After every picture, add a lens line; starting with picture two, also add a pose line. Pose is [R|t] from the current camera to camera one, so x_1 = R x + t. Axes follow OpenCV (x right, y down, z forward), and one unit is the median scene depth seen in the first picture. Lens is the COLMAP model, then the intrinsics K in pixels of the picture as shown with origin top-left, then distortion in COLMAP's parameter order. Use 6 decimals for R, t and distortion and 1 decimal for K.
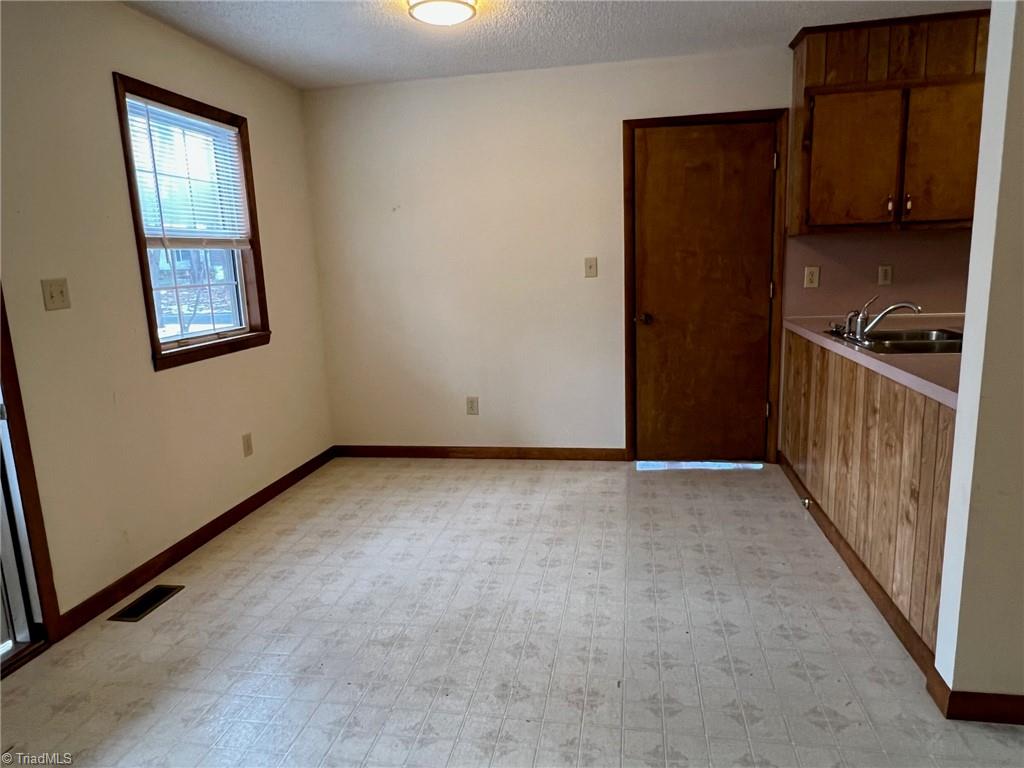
lens RADIAL K [[667.8, 0, 512.0], [0, 667.8, 384.0], [0, 0, 1]] dist [0.003066, -0.003285]
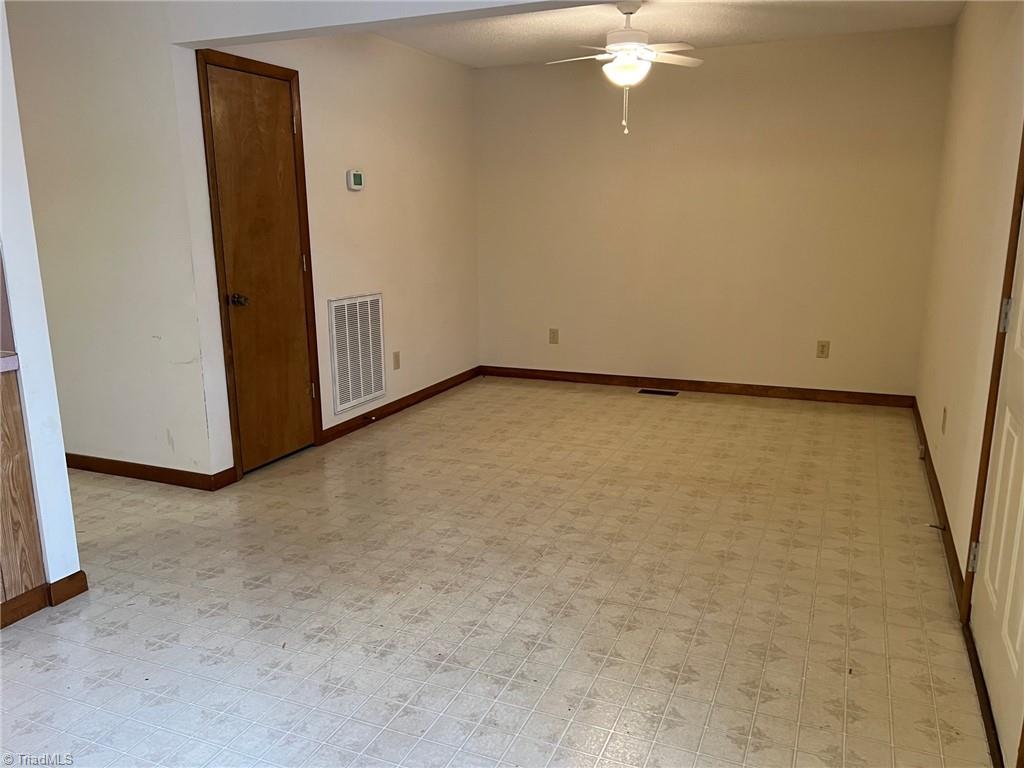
lens RADIAL K [[790.0, 0, 511.7], [0, 790.0, 387.6], [0, 0, 1]] dist [0.067830, -0.075693]
pose [[-0.972825, -0.000742, 0.231539, -0.291549], [0.089513, 0.921039, 0.379044, -0.215793], [-0.213538, 0.389470, -0.895944, 1.147668]]
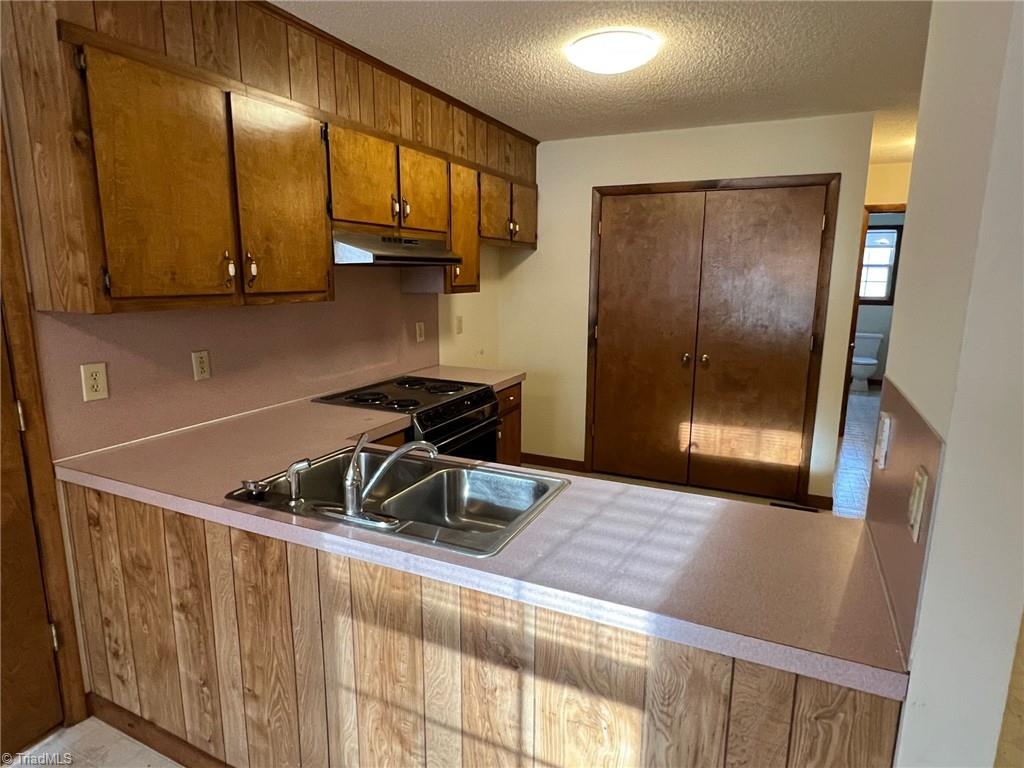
lens RADIAL K [[592.4, 0, 506.5], [0, 592.4, 385.5], [0, 0, 1]] dist [-0.006749, -0.001035]
pose [[0.265483, -0.141317, 0.953703, 0.077833], [0.160177, 0.981917, 0.100909, -0.175840], [-0.950717, 0.125972, 0.283318, 0.615784]]
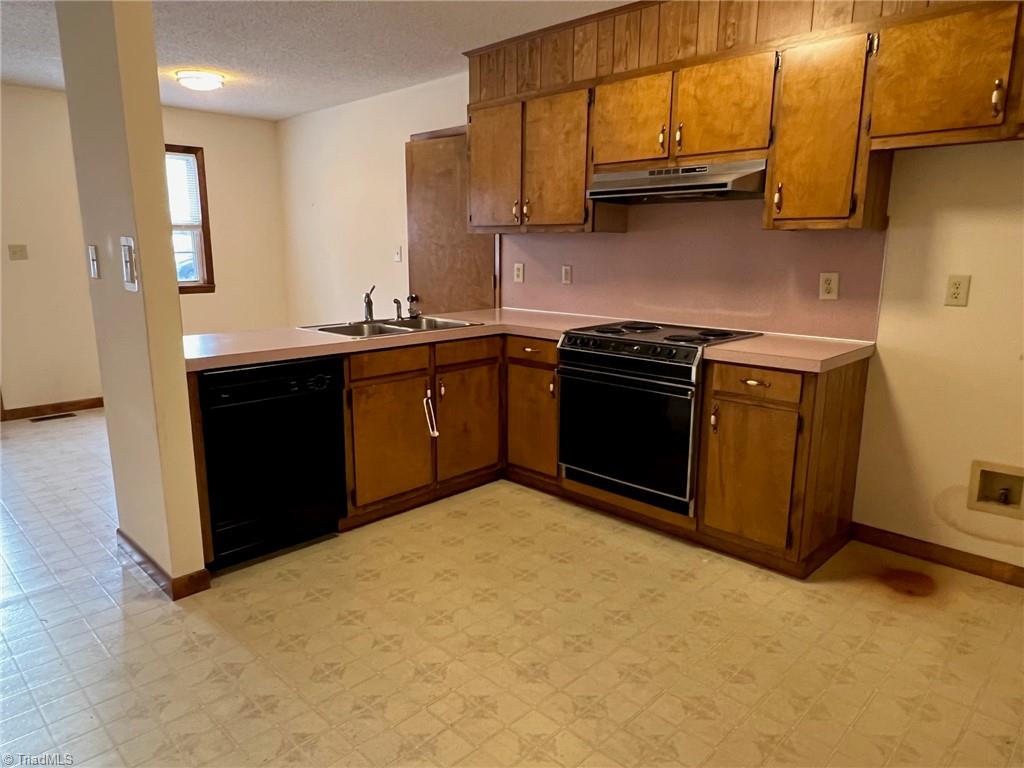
lens RADIAL K [[667.8, 0, 512.0], [0, 667.8, 384.0], [0, 0, 1]] dist [0.003066, -0.003285]
pose [[0.827514, 0.154891, -0.539656, 1.226836], [-0.139210, 0.987783, 0.070045, -0.064022], [0.543912, 0.017162, 0.838966, 0.092576]]
